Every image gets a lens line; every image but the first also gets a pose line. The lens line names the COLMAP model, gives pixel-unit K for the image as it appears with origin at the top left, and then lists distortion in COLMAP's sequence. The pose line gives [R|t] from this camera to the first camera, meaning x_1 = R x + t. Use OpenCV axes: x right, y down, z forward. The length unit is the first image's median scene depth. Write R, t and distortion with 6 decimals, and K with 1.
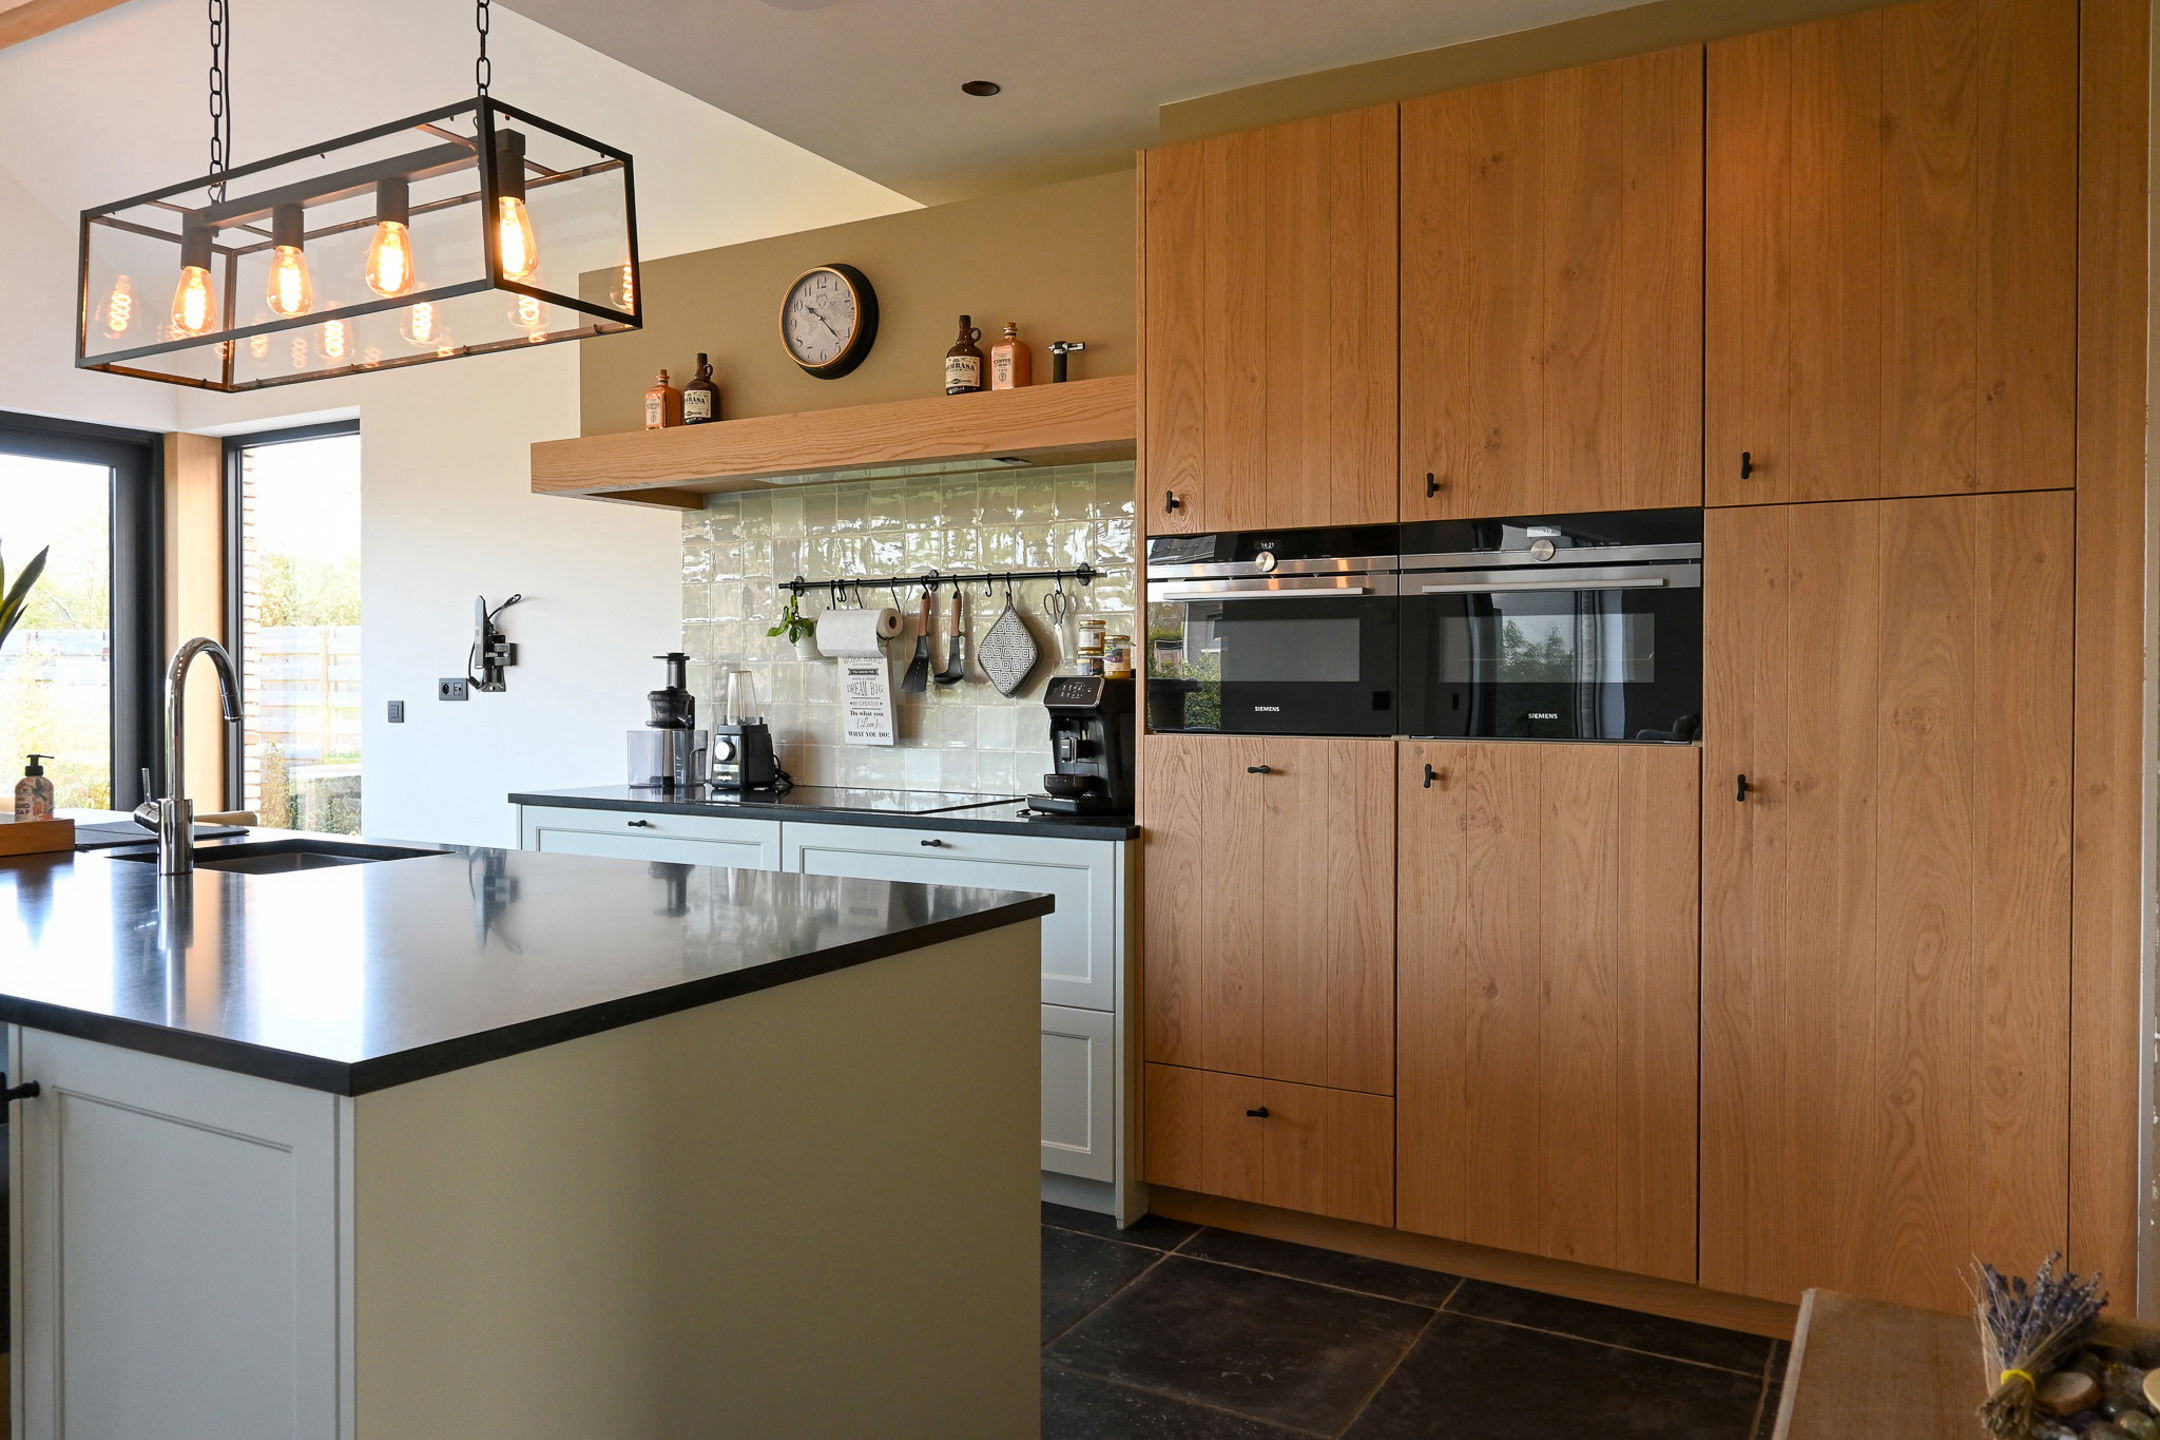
lens RADIAL K [[1497.8, 0, 1111.1], [0, 1497.8, 699.5], [0, 0, 1]] dist [0.000914, -0.002260]
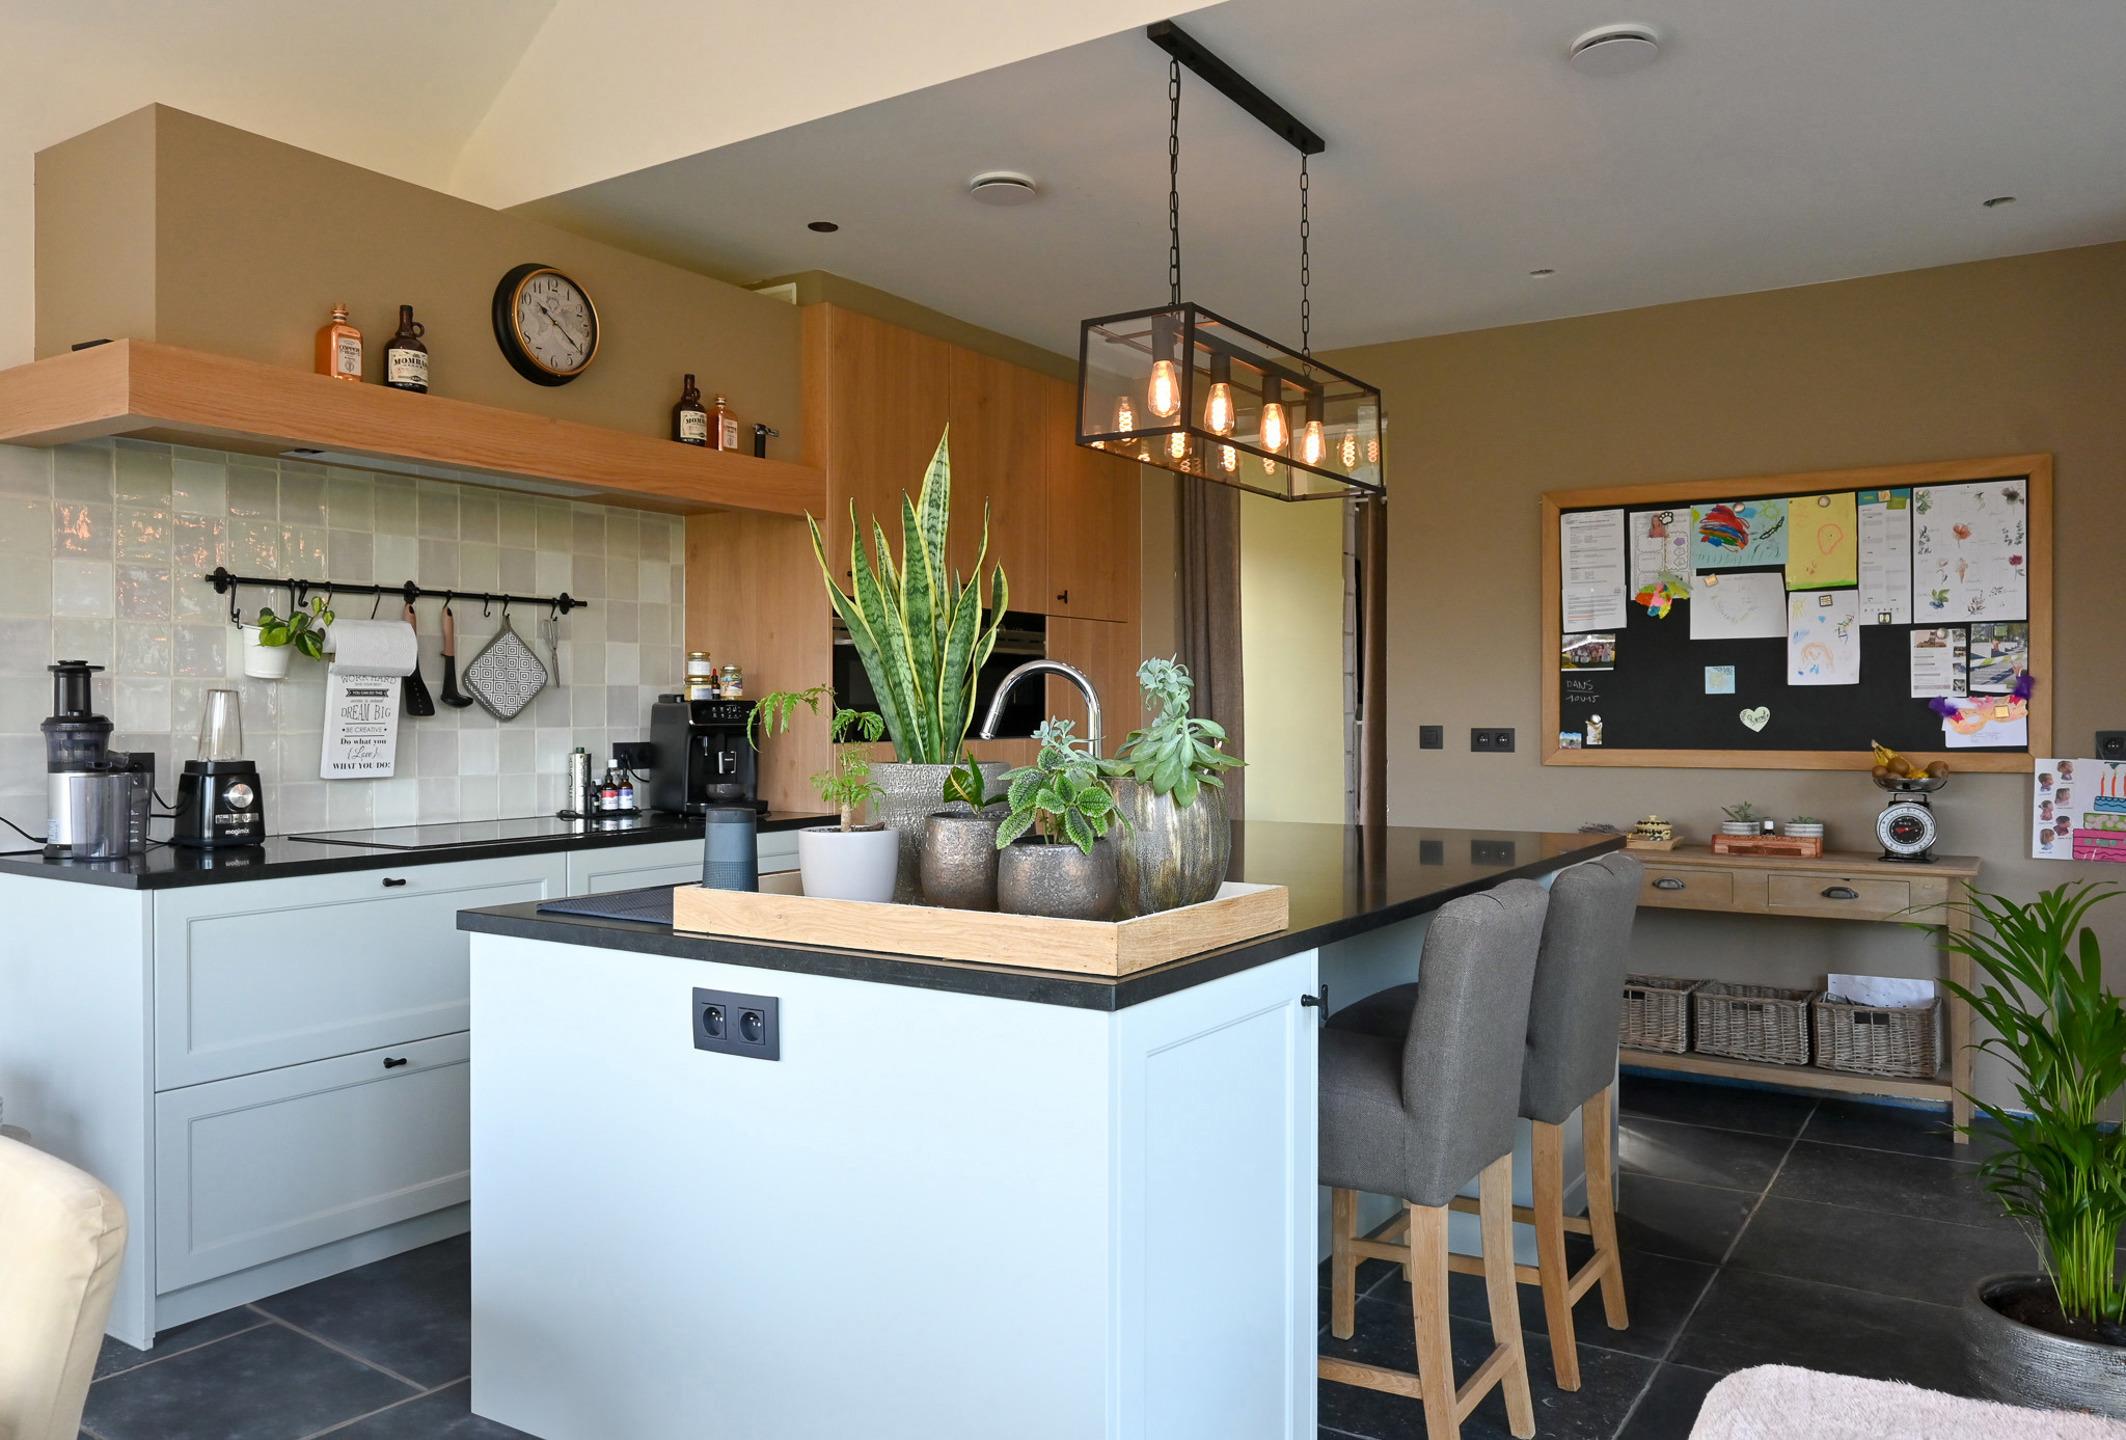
lens RADIAL K [[1490.5, 0, 1063.0], [0, 1490.5, 720.0], [0, 0, 1]] dist [-0.002856, -0.000566]
pose [[0.085305, -0.009064, 0.996314, -0.995273], [0.010116, 0.999915, 0.008231, -0.005937], [-0.996304, 0.009376, 0.085389, 0.535935]]
